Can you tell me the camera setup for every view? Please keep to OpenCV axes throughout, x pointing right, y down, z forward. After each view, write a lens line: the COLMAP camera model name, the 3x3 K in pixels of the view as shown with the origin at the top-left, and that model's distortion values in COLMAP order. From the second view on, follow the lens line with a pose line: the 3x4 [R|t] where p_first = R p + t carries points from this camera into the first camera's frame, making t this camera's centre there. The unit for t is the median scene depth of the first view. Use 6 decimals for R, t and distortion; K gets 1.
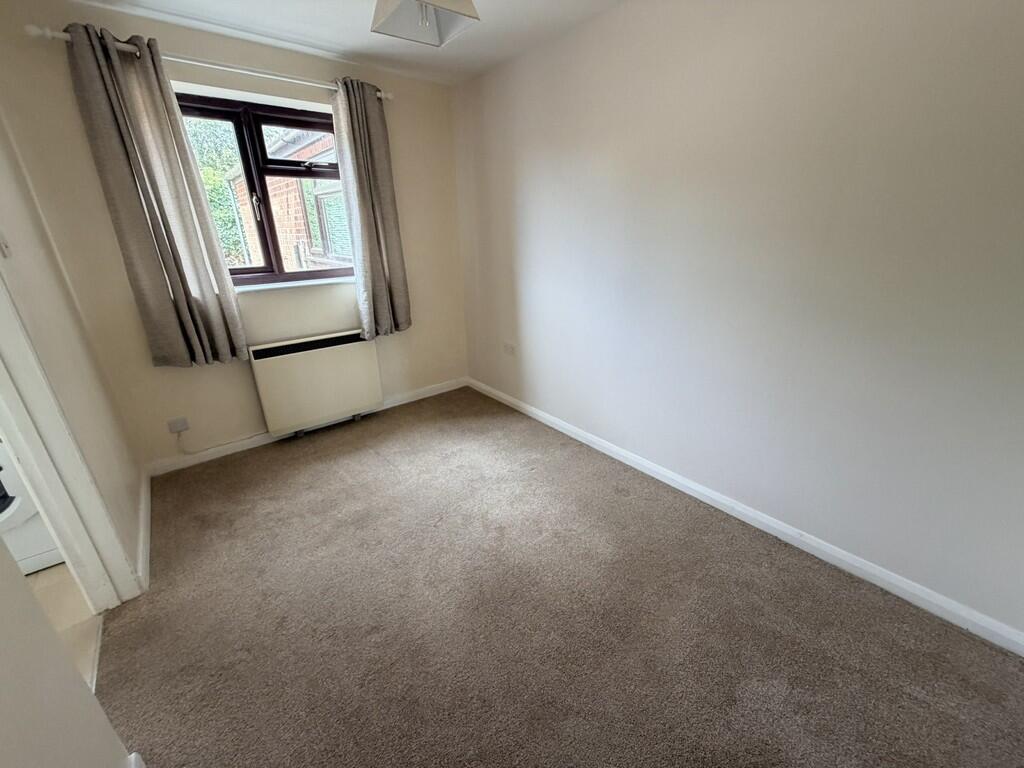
lens RADIAL K [[405.3, 0, 512.8], [0, 405.3, 382.5], [0, 0, 1]] dist [0.000976, 0.000205]
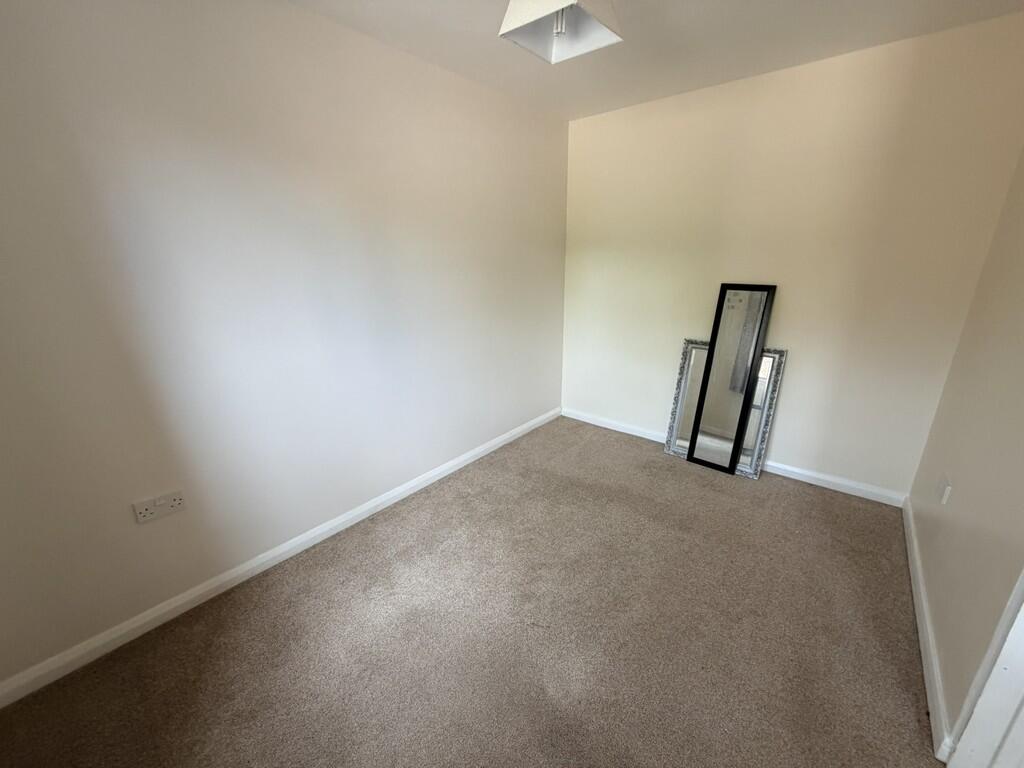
lens RADIAL K [[405.3, 0, 512.8], [0, 405.3, 383.4], [0, 0, 1]] dist [0.000976, 0.000205]
pose [[-0.188150, -0.273973, 0.943153, -0.555281], [0.361394, 0.873615, 0.325868, -0.238500], [-0.913232, 0.402163, -0.065359, 0.646518]]
